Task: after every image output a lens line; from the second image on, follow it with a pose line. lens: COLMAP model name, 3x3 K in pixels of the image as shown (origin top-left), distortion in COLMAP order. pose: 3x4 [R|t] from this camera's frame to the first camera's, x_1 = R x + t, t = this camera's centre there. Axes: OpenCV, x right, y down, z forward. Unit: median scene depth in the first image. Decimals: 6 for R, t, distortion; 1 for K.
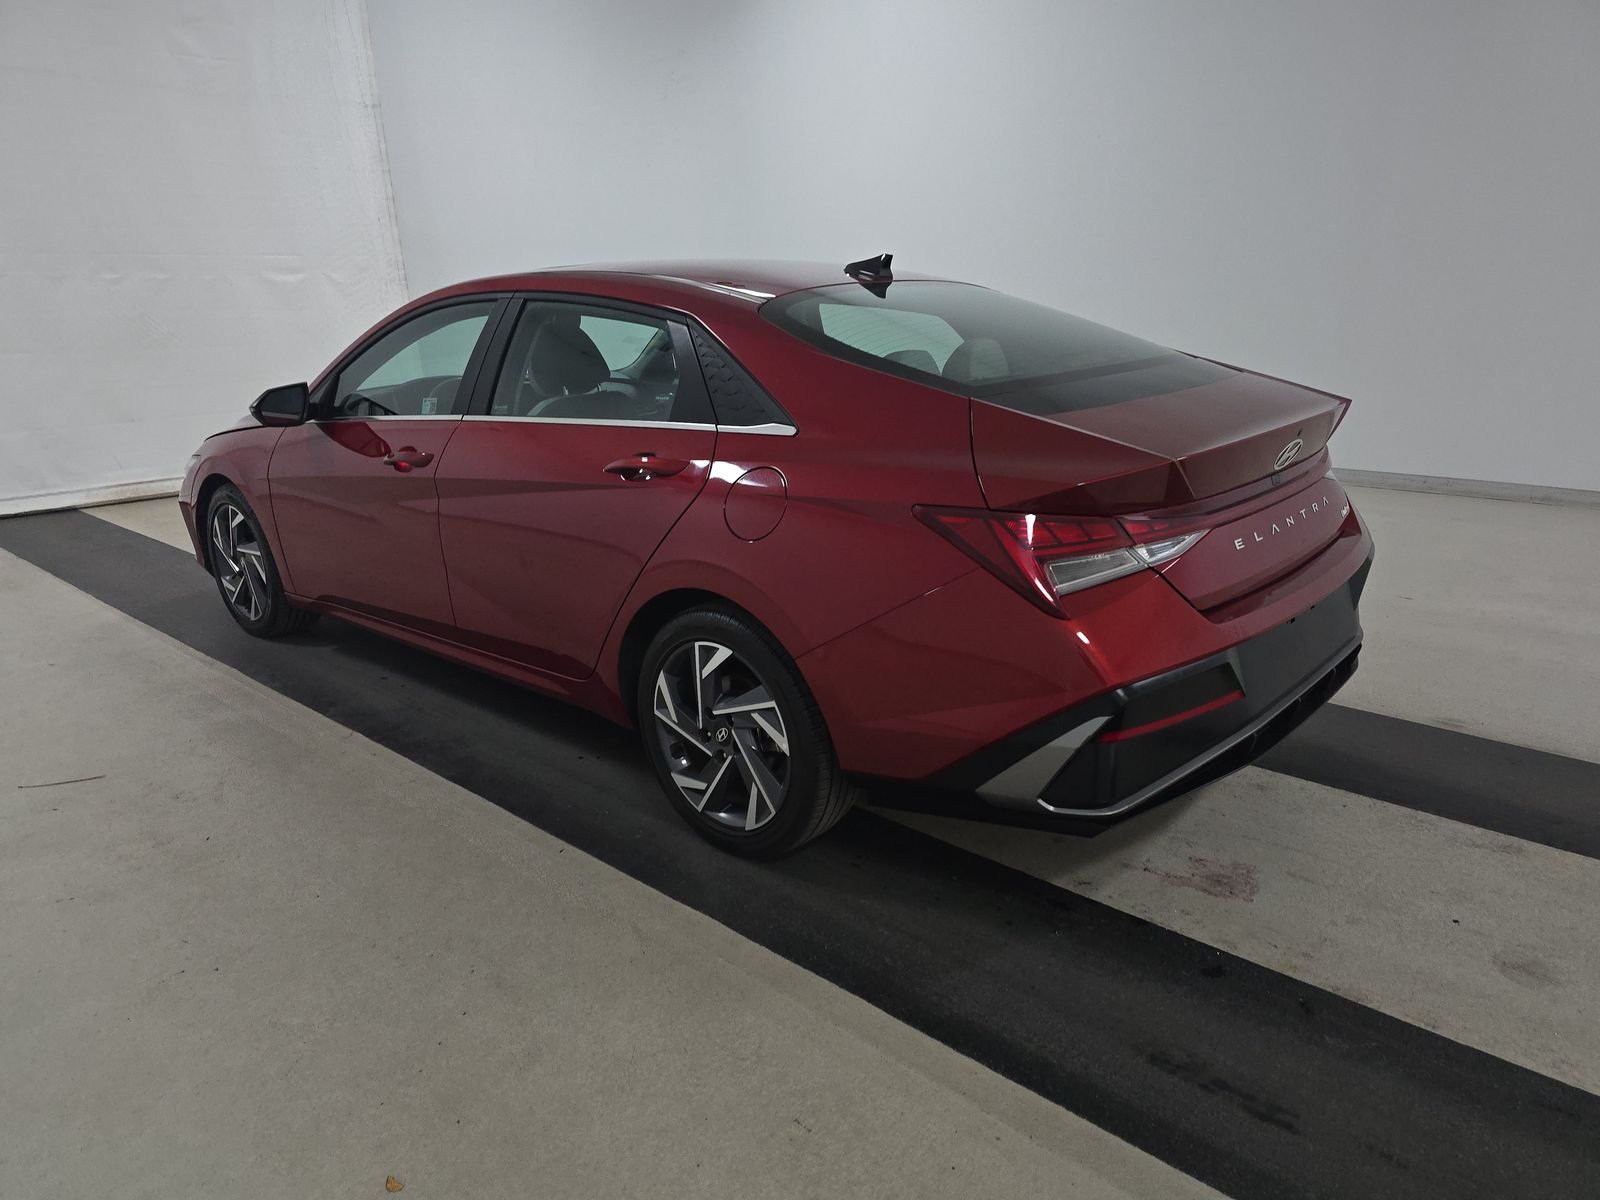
lens RADIAL K [[1058.7, 0, 810.7], [0, 1058.7, 601.0], [0, 0, 1]] dist [0.006104, -0.001725]
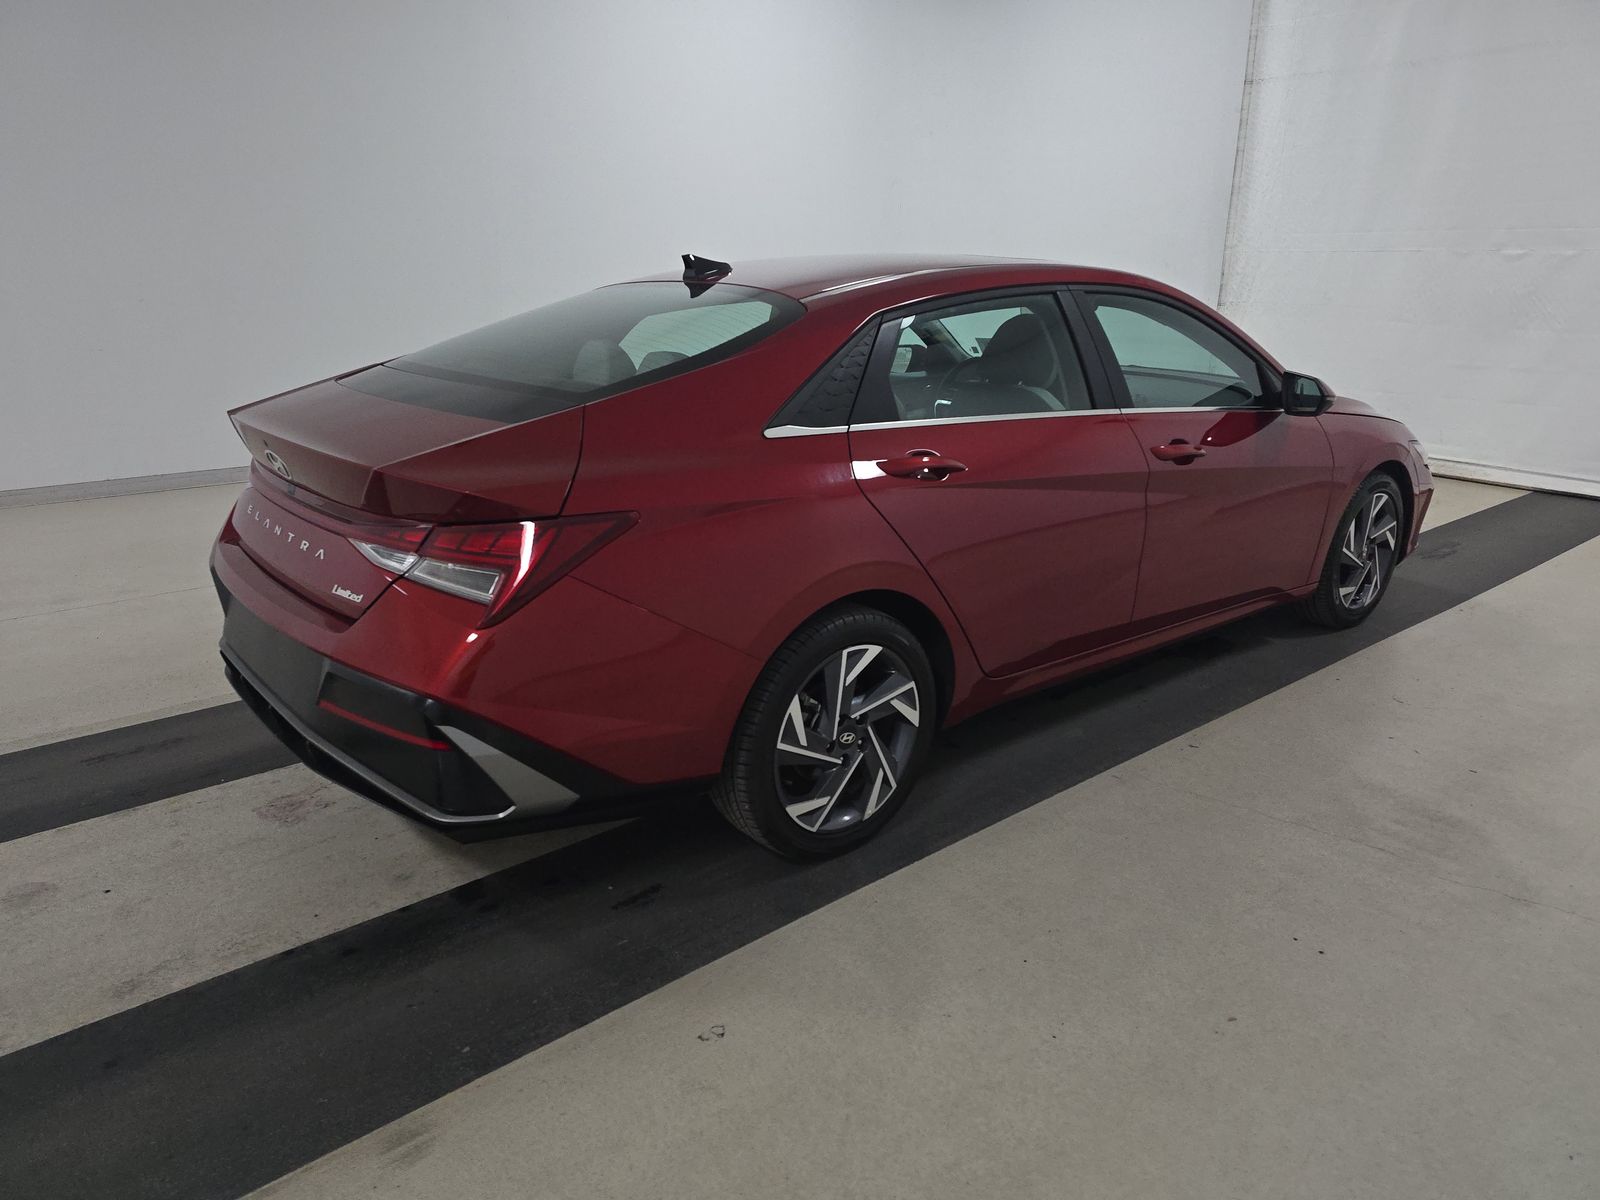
lens RADIAL K [[1074.6, 0, 809.7], [0, 1074.6, 599.9], [0, 0, 1]] dist [0.009802, -0.000152]
pose [[-0.139973, 0.313572, -0.939191, 1.297601], [-0.284589, 0.895765, 0.341487, -0.485534], [0.948376, 0.315083, -0.036144, 1.456702]]
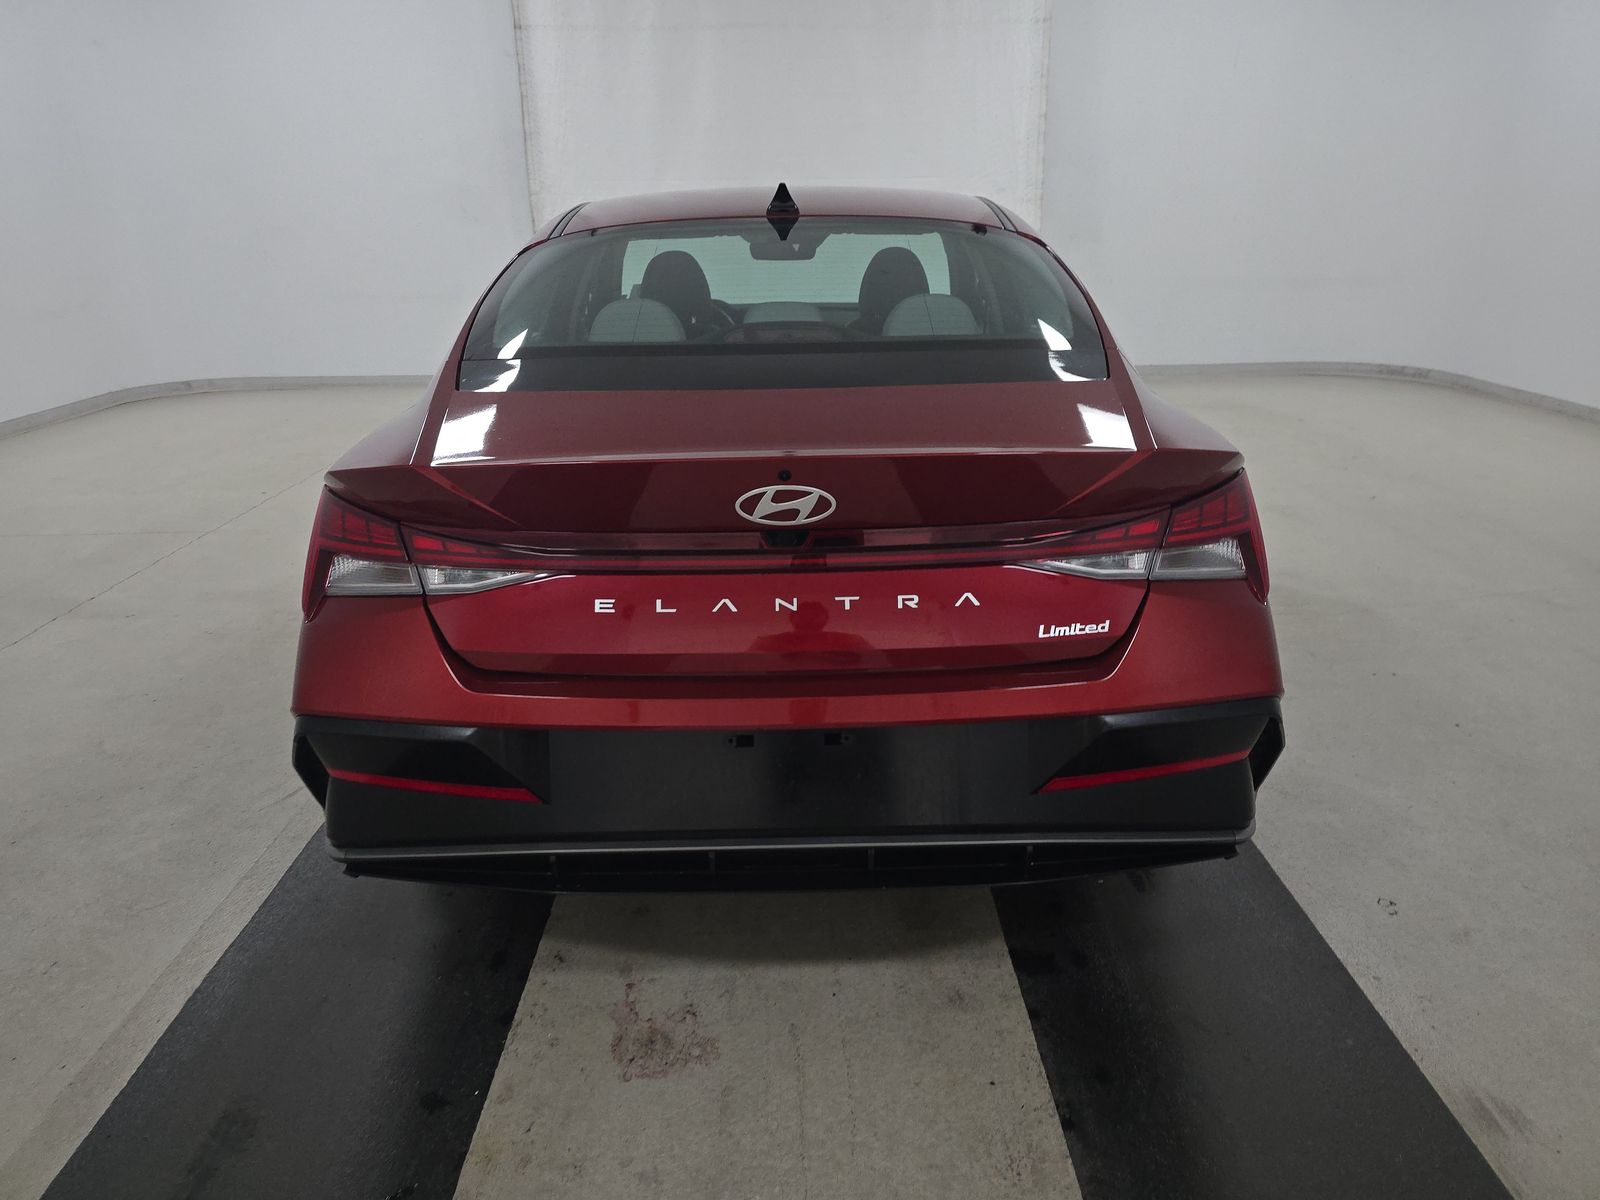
lens RADIAL K [[1074.6, 0, 809.7], [0, 1074.6, 599.9], [0, 0, 1]] dist [0.009802, -0.000152]
pose [[0.678026, 0.258760, -0.687985, 0.873453], [-0.211352, 0.965091, 0.154690, -0.174967], [0.703996, 0.040523, 0.709046, 0.504155]]
